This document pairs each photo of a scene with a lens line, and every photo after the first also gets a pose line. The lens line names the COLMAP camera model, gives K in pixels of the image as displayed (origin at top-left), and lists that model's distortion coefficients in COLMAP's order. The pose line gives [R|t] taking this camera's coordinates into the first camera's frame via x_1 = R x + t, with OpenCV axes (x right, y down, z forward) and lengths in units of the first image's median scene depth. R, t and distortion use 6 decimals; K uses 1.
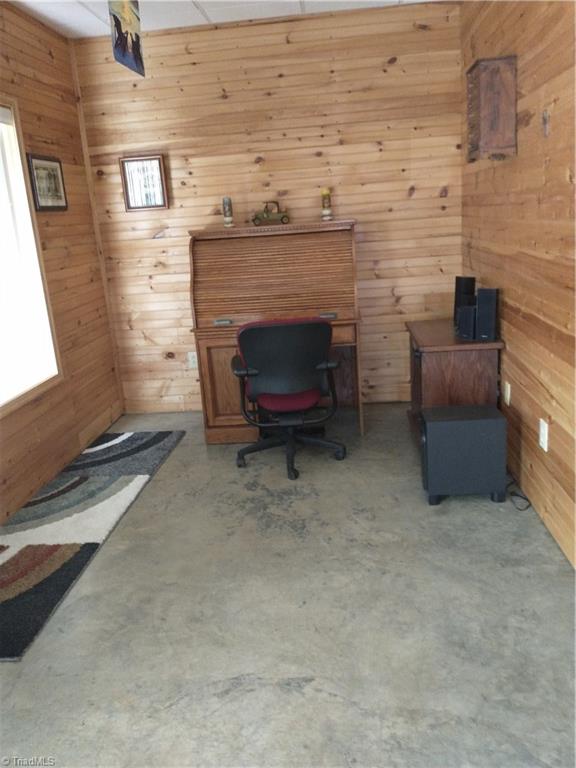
lens RADIAL K [[630.9, 0, 287.2], [0, 630.9, 384.4], [0, 0, 1]] dist [0.000152, -0.014128]
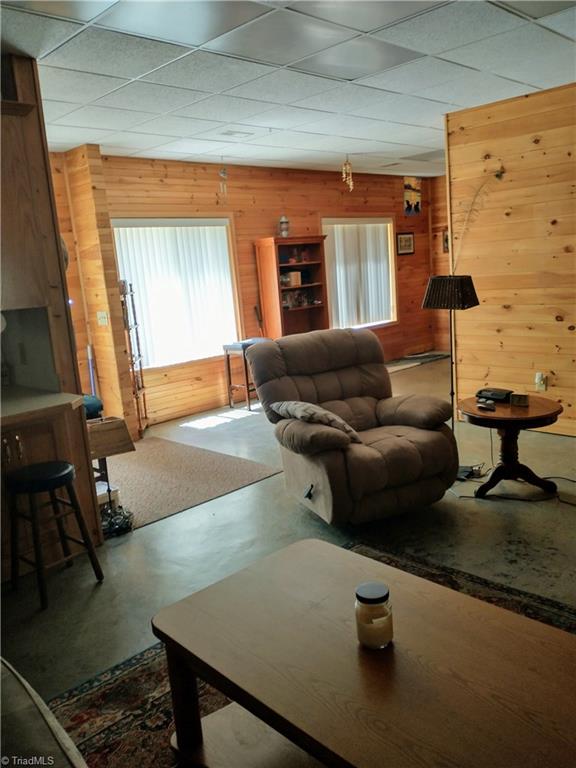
lens RADIAL K [[630.9, 0, 288.7], [0, 630.9, 383.6], [0, 0, 1]] dist [0.000152, -0.014128]
pose [[0.760888, 0.130461, -0.635633, 0.802035], [-0.145110, 0.988982, 0.029279, 0.189449], [0.632449, 0.069959, 0.771436, -1.011357]]
